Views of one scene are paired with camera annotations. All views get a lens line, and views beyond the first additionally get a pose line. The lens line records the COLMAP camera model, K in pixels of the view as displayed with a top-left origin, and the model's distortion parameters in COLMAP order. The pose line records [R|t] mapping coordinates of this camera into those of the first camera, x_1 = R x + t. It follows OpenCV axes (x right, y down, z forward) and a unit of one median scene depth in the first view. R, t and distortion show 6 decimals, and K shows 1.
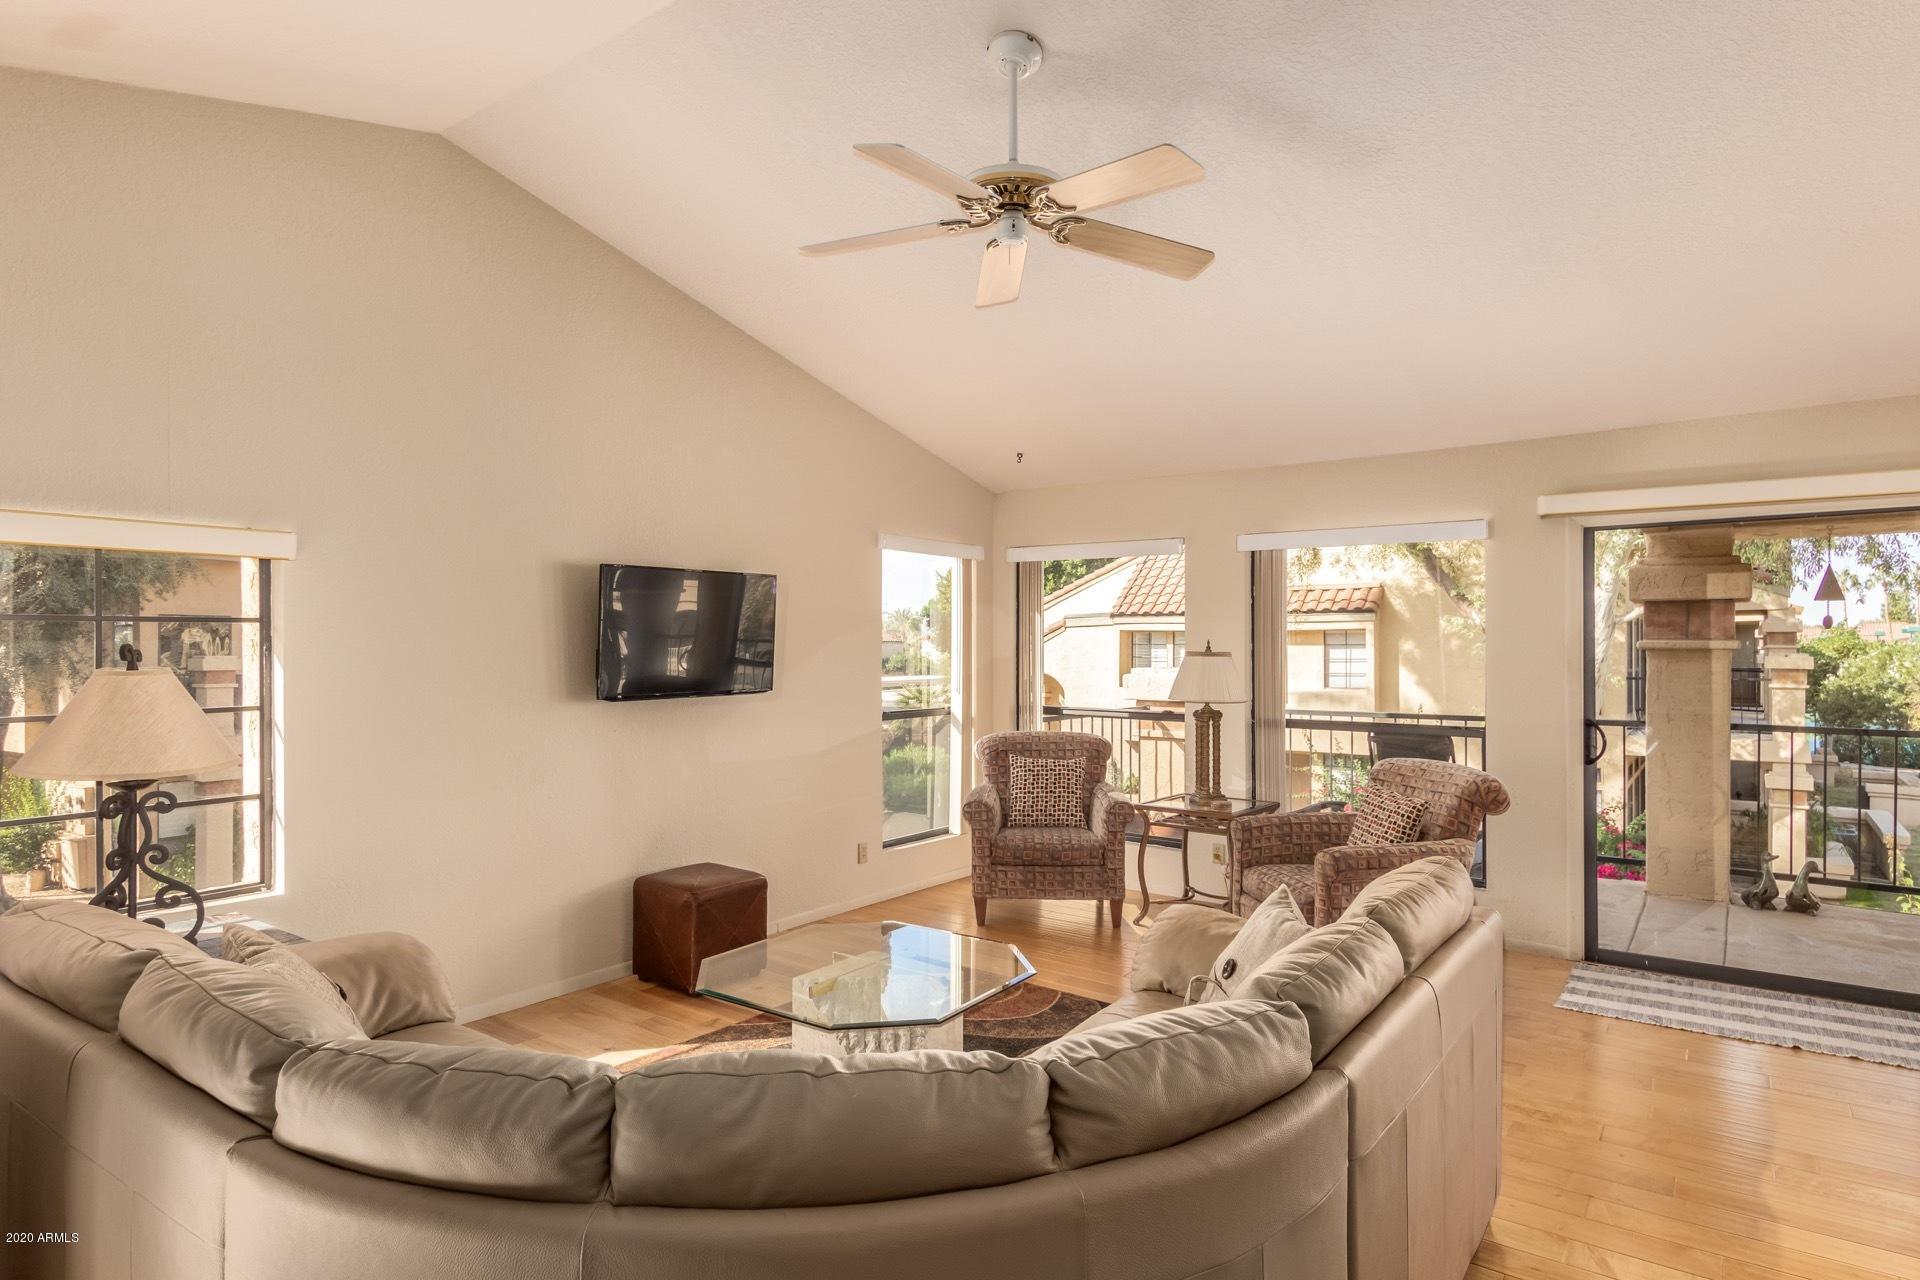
lens RADIAL K [[1042.1, 0, 956.2], [0, 1042.1, 643.8], [0, 0, 1]] dist [-0.000507, -0.000306]
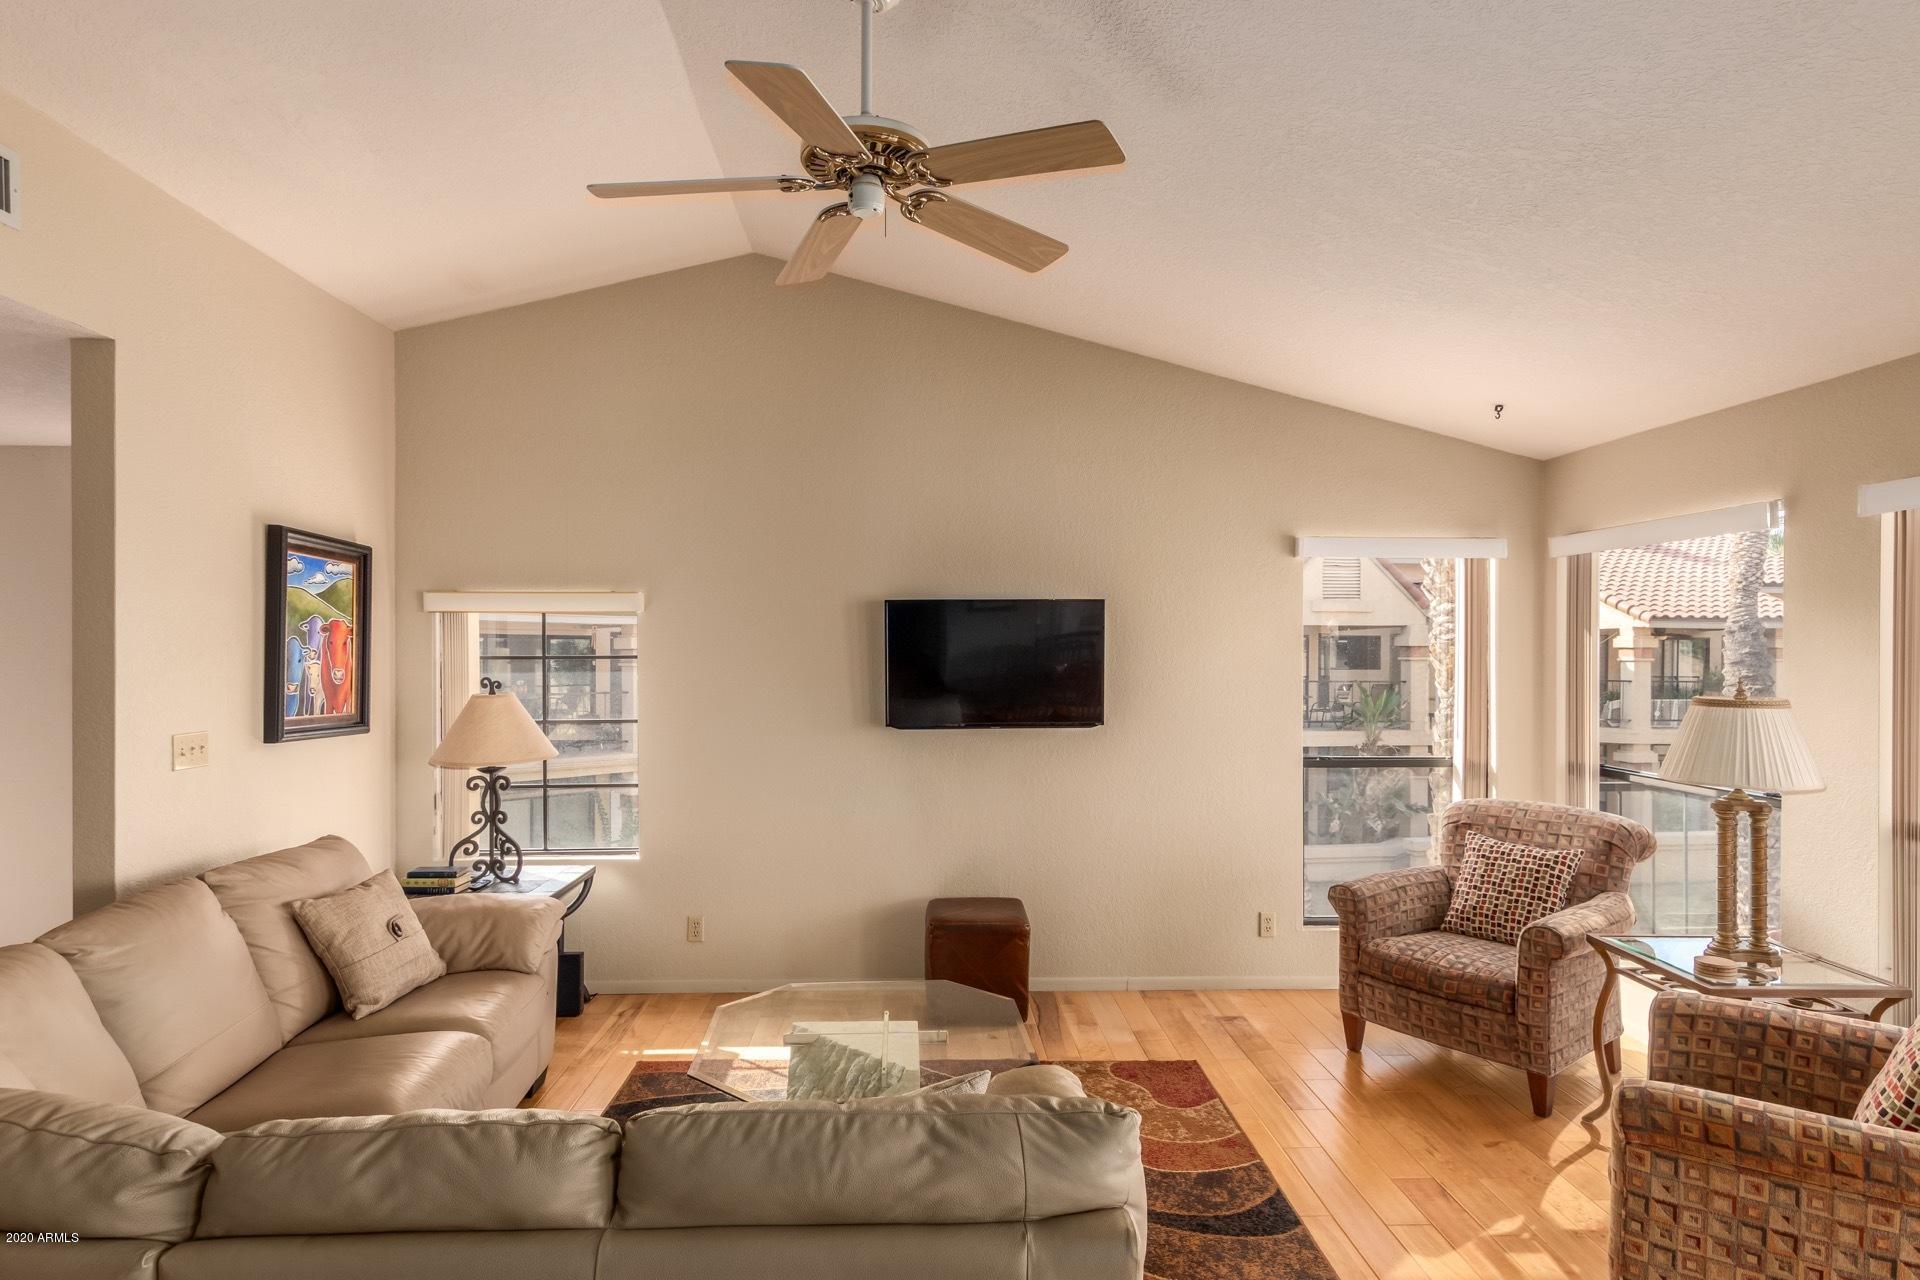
lens RADIAL K [[1042.1, 0, 961.9], [0, 1042.1, 655.1], [0, 0, 1]] dist [-0.000507, -0.000306]
pose [[0.626613, 0.002675, -0.779326, 0.481388], [0.000804, 0.999991, 0.004079, -0.022337], [0.779330, -0.003182, 0.626606, 0.339123]]
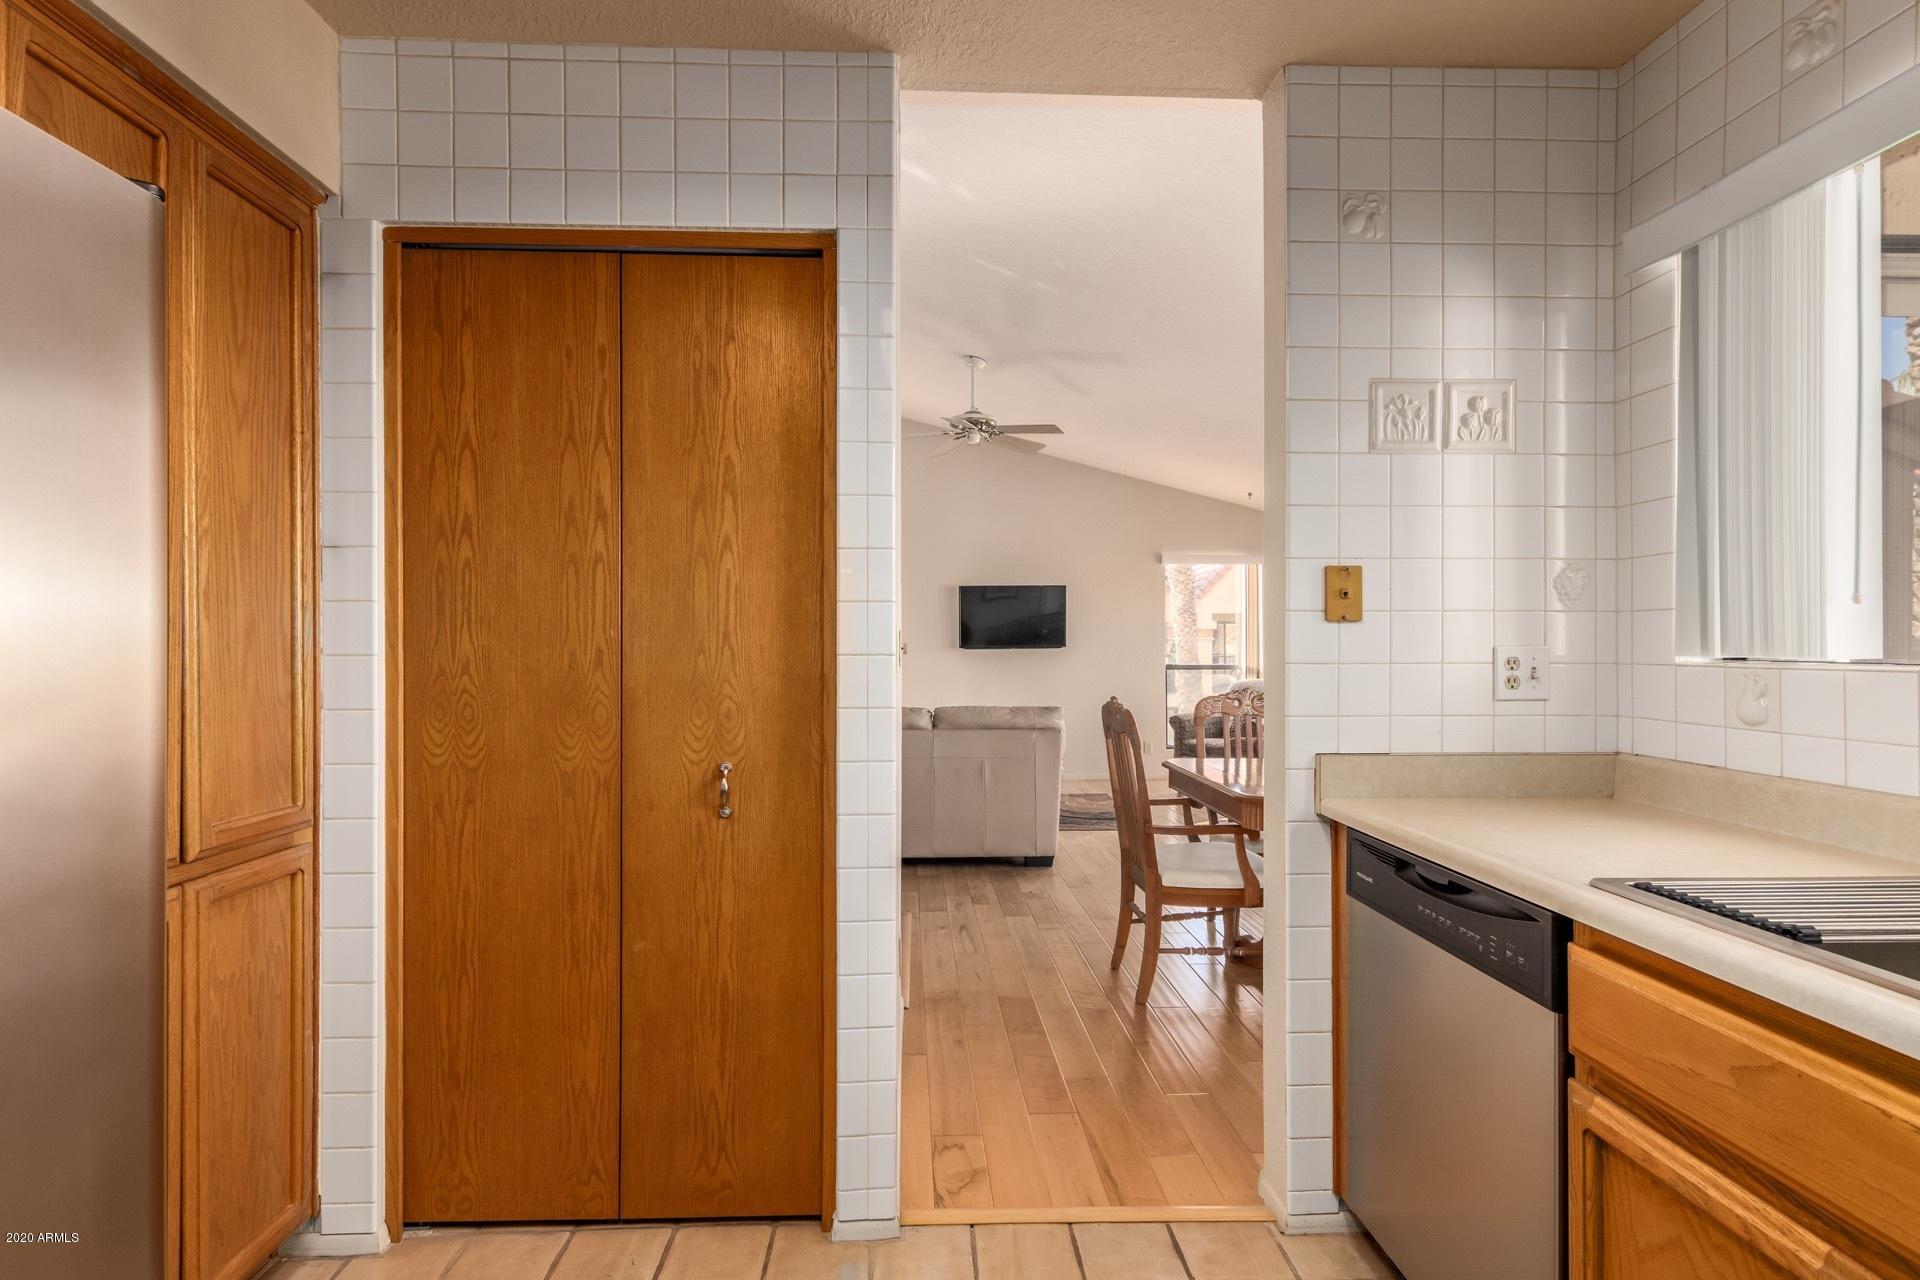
lens RADIAL K [[937.5, 0, 970.9], [0, 937.5, 648.2], [0, 0, 1]] dist [0.012497, -0.006188]
pose [[0.635371, -0.001732, -0.772205, 1.073482], [0.004936, 0.999986, 0.001818, 0.045949], [0.772191, -0.004967, 0.635371, -0.226658]]
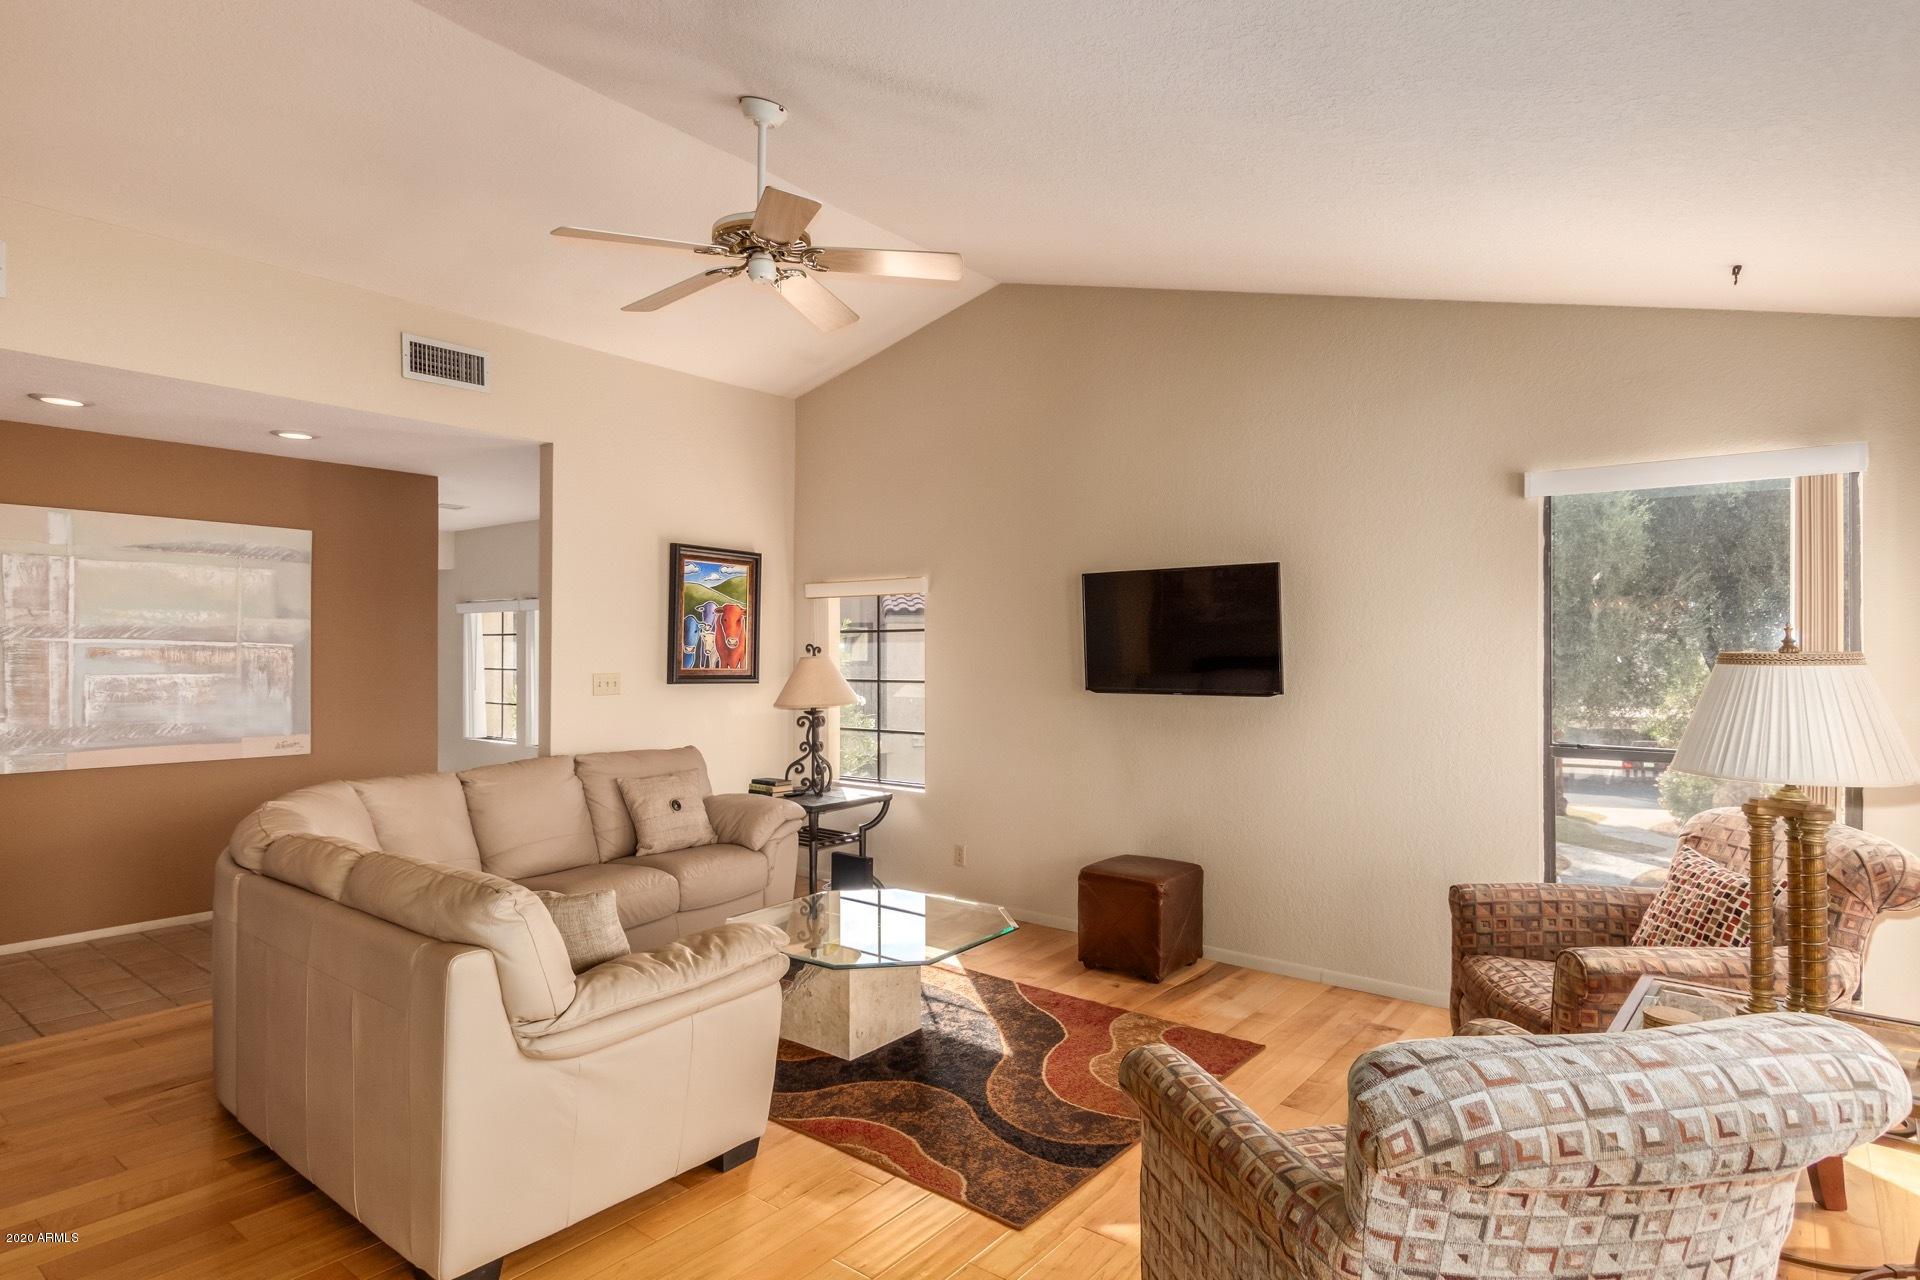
lens RADIAL K [[1042.1, 0, 949.2], [0, 1042.1, 633.9], [0, 0, 1]] dist [-0.000507, -0.000306]
pose [[-0.038689, -0.014049, -0.999153, 0.740497], [0.002355, 0.999897, -0.014151, 0.005891], [0.999249, -0.002900, -0.038652, 0.791322]]
